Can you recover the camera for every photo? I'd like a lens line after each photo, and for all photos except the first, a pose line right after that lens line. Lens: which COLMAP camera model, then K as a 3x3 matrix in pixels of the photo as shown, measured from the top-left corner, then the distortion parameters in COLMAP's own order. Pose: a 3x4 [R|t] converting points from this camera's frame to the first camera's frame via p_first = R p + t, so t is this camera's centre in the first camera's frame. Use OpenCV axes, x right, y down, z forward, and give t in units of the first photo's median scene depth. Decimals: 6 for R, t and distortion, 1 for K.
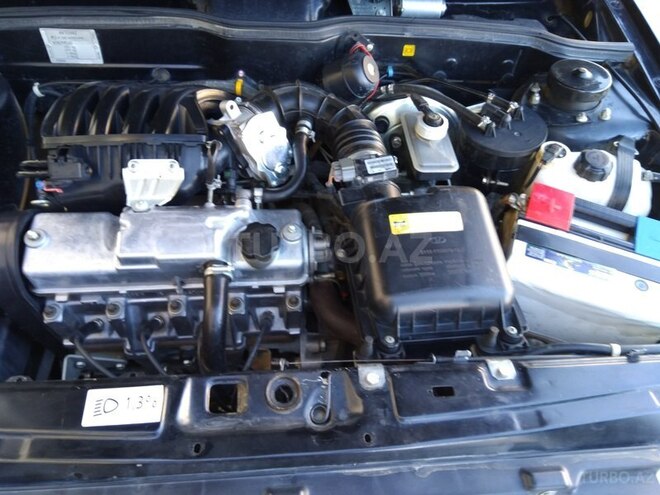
lens RADIAL K [[507.3, 0, 330.0], [0, 507.3, 247.5], [0, 0, 1]] dist [0.086656, -0.157743]
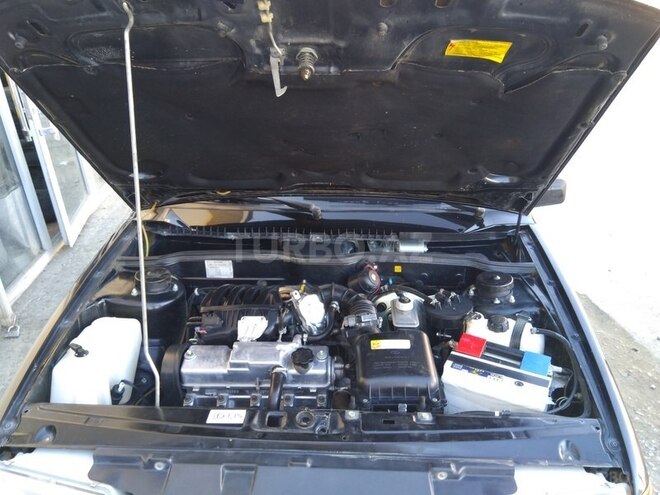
lens RADIAL K [[507.3, 0, 330.0], [0, 507.3, 247.5], [0, 0, 1]] dist [0.086656, -0.157743]
pose [[0.986332, -0.025997, -0.162708, 0.254900], [-0.052875, 0.885312, -0.461982, 0.457296], [0.156057, 0.464271, 0.871836, -0.738797]]
